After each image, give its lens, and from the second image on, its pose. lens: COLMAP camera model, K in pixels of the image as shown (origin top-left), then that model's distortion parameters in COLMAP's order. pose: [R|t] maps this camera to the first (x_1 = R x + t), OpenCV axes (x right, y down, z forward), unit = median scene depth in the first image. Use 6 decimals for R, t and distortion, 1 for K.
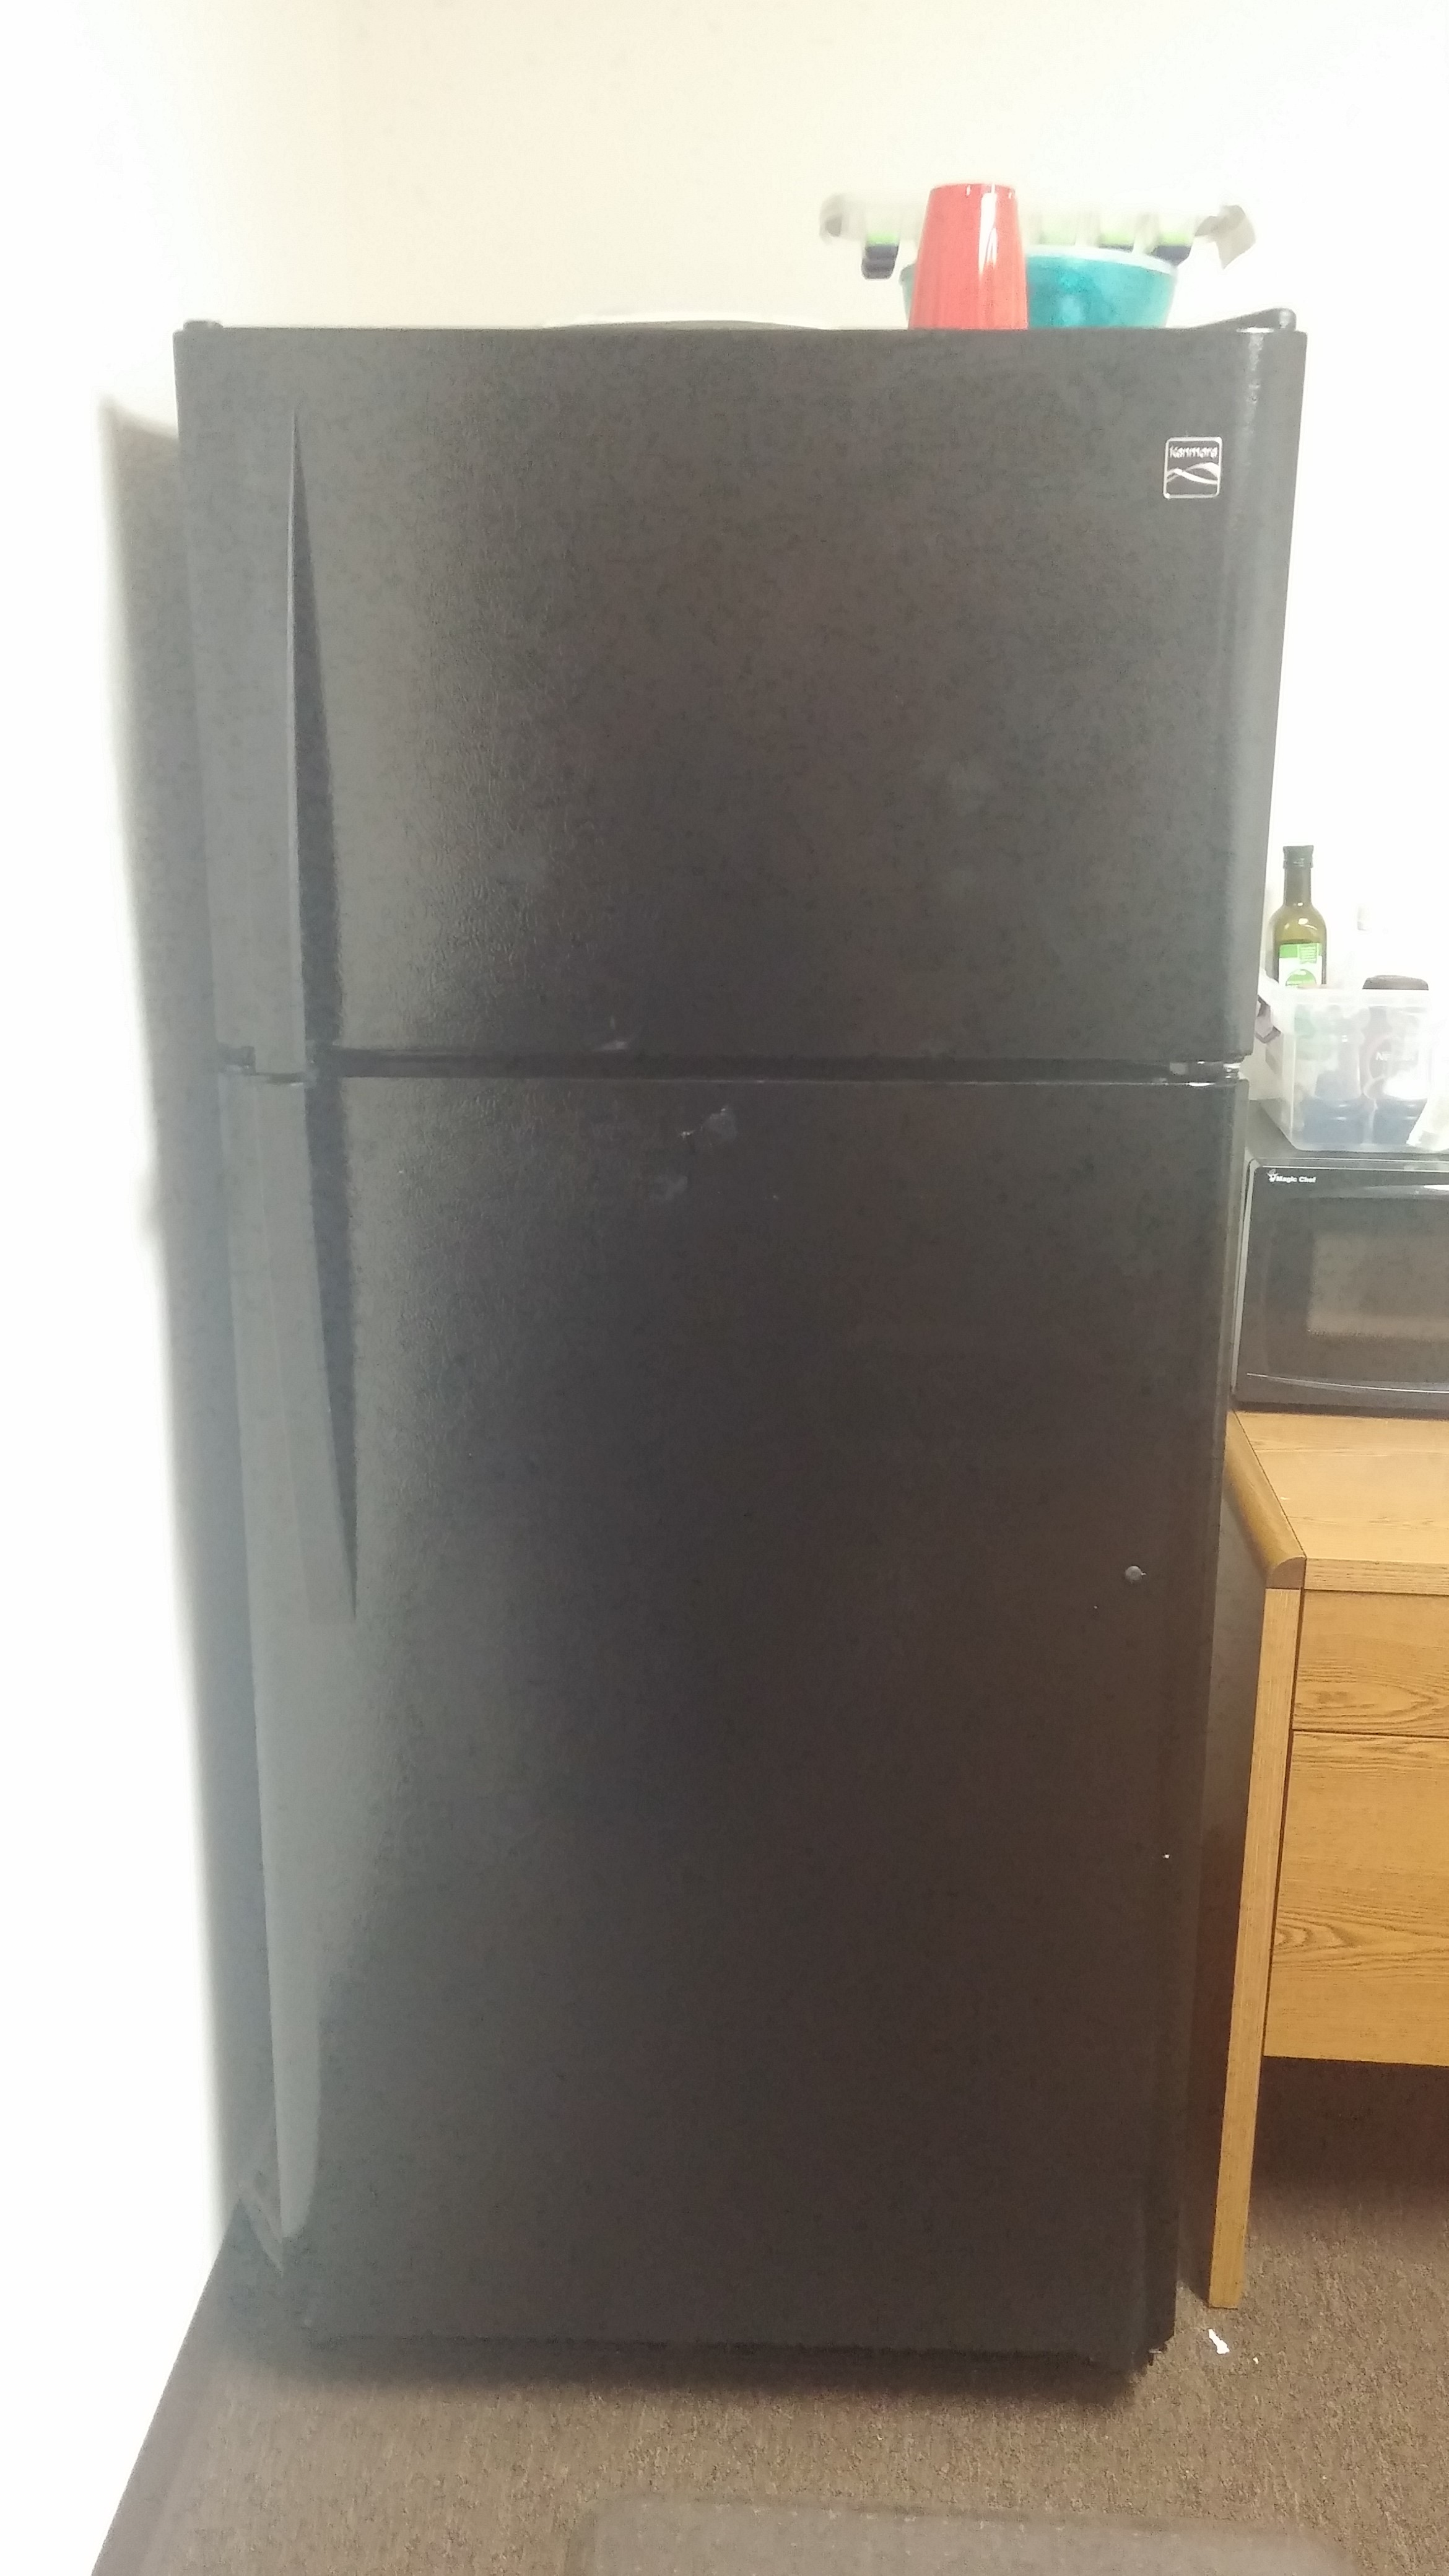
lens RADIAL K [[2185.1, 0, 724.1], [0, 2185.1, 1280.8], [0, 0, 1]] dist [0.093652, -0.127690]
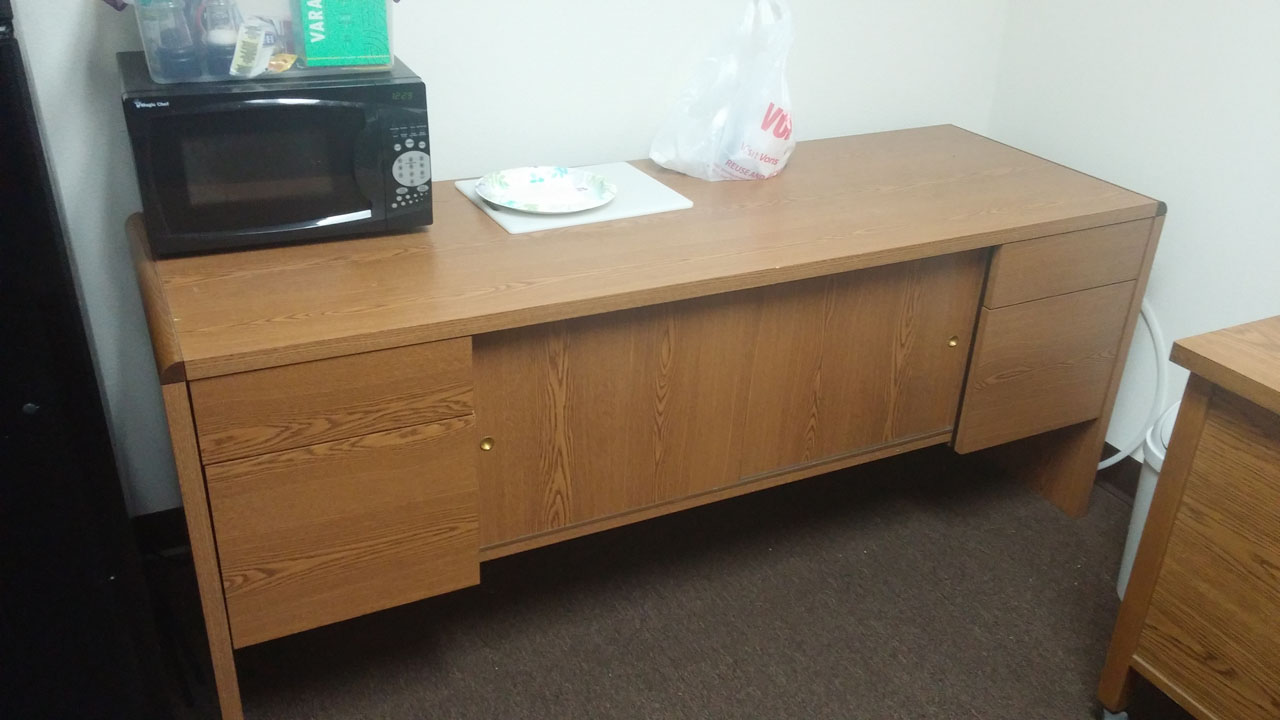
lens RADIAL K [[1085.8, 0, 637.3], [0, 1085.8, 355.8], [0, 0, 1]] dist [0.093652, -0.127690]
pose [[0.869937, -0.201070, 0.450313, 0.173877], [0.110989, 0.969508, 0.218483, -0.007752], [-0.480512, -0.140087, 0.865727, 0.170183]]
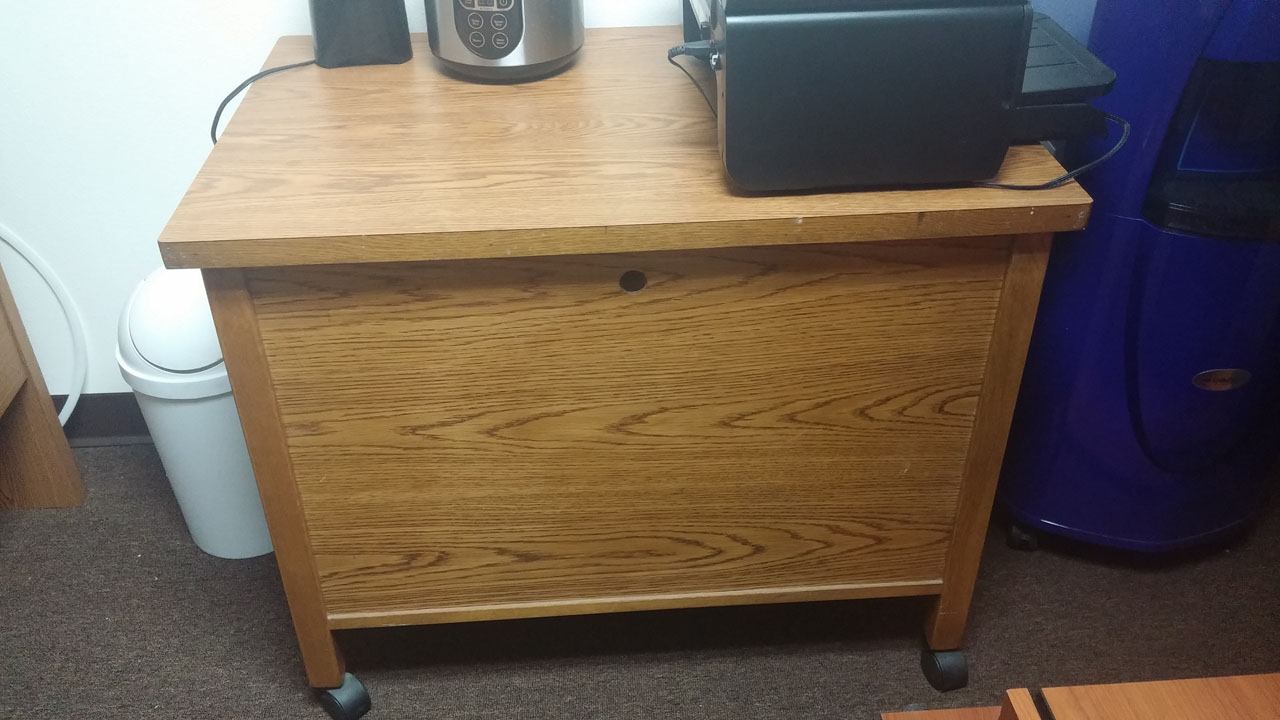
lens RADIAL K [[1085.8, 0, 637.3], [0, 1085.8, 355.8], [0, 0, 1]] dist [0.093652, -0.127690]
pose [[-0.119993, -0.562210, 0.818243, 0.379129], [0.279876, 0.771612, 0.571213, 0.006157], [-0.952508, 0.297548, 0.064761, 0.430033]]
